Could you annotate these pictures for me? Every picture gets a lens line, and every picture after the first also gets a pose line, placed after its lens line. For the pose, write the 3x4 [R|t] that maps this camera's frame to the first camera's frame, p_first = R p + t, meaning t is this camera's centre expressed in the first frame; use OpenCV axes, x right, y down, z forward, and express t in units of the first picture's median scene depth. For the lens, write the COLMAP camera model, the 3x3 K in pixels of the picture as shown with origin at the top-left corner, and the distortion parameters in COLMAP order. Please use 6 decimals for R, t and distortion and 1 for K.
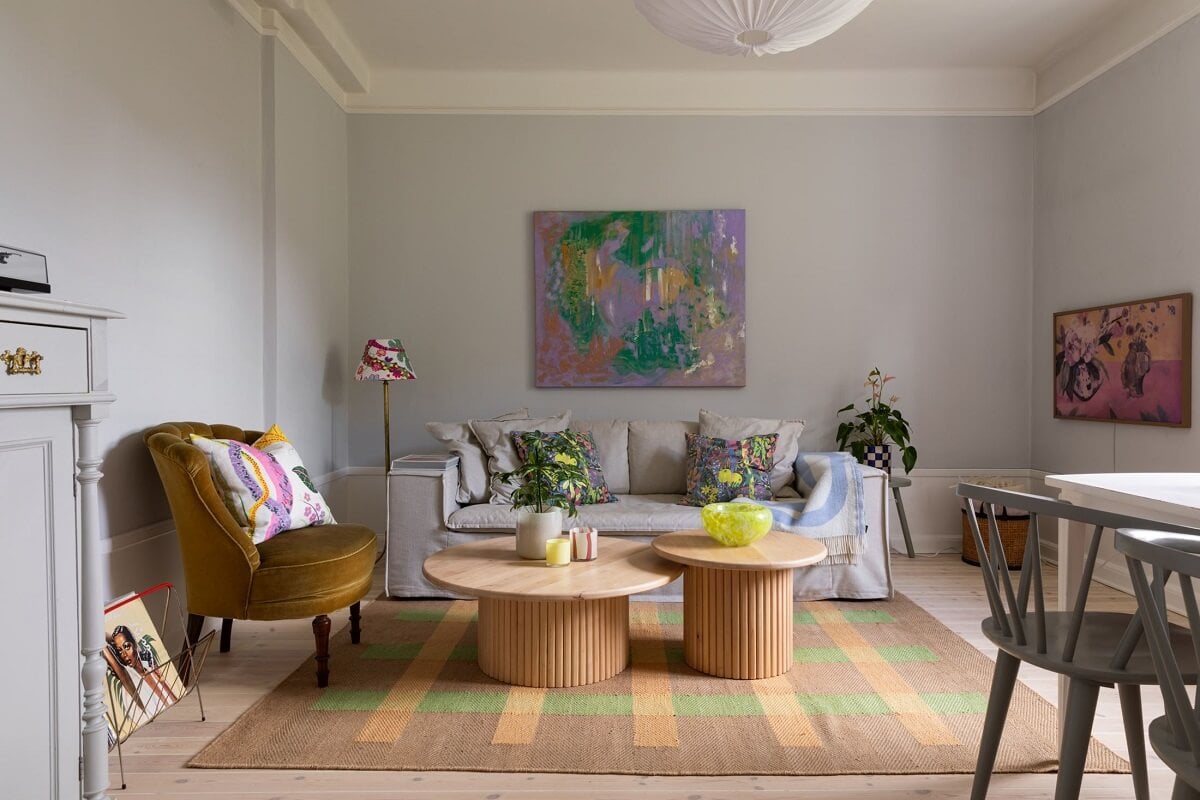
lens RADIAL K [[786.4, 0, 602.6], [0, 786.4, 395.3], [0, 0, 1]] dist [0.008936, 0.000627]
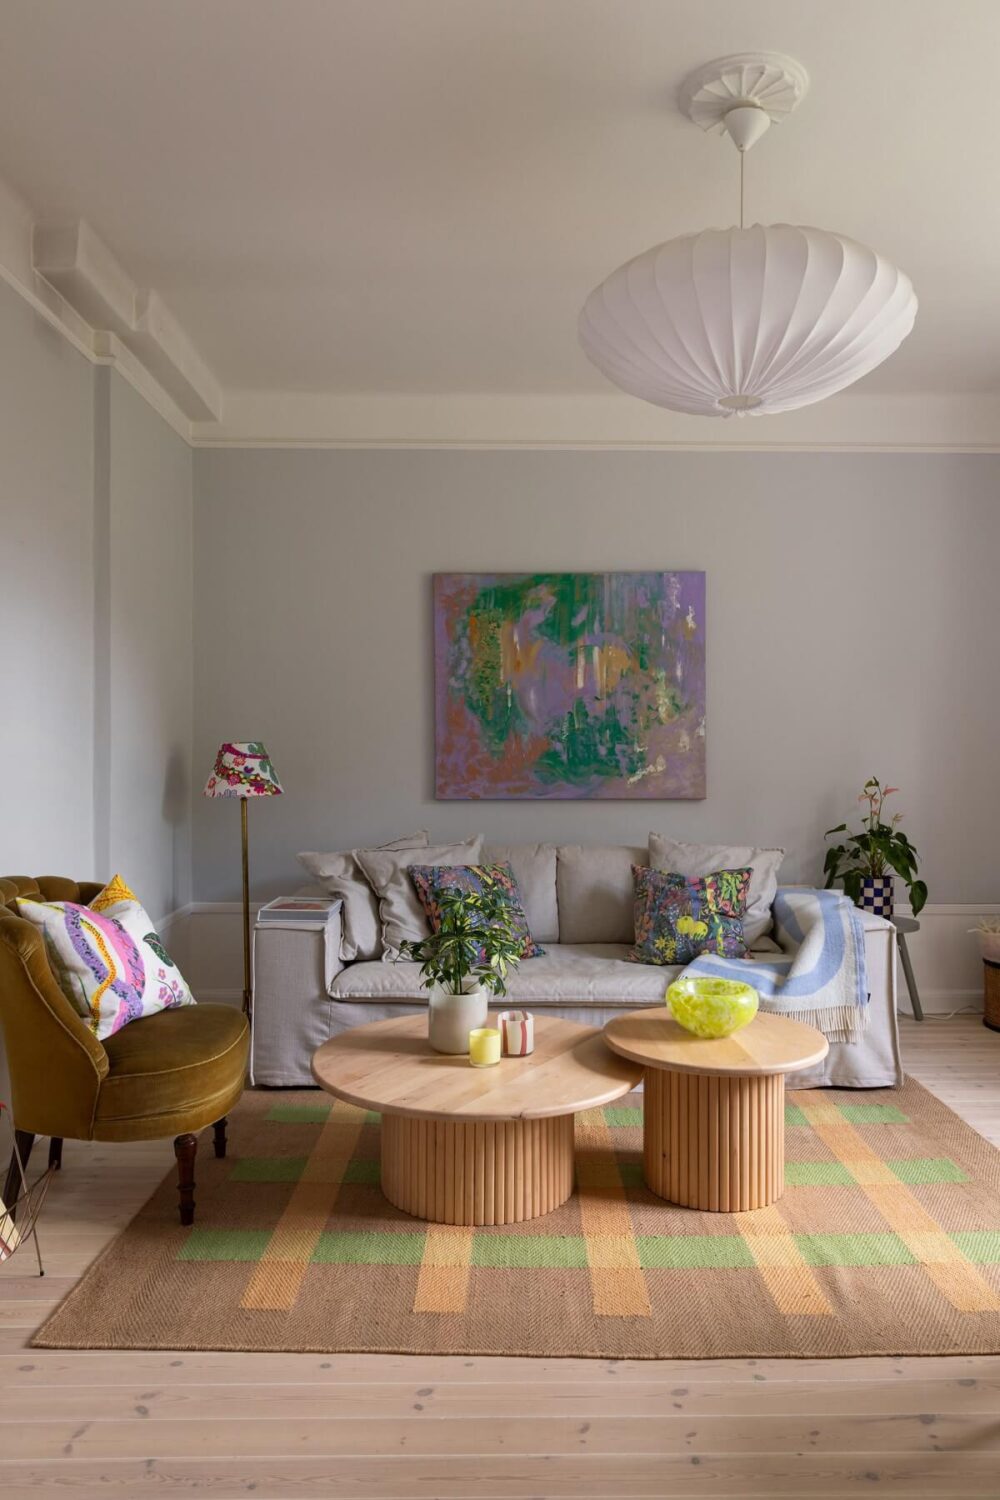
lens RADIAL K [[1046.5, 0, 465.5], [0, 1046.5, 692.8], [0, 0, 1]] dist [-0.015084, 0.015053]
pose [[0.999978, 0.000837, 0.006567, -0.073386], [-0.000781, 0.999964, -0.008507, -0.126600], [-0.006574, 0.008501, 0.999942, -0.034528]]
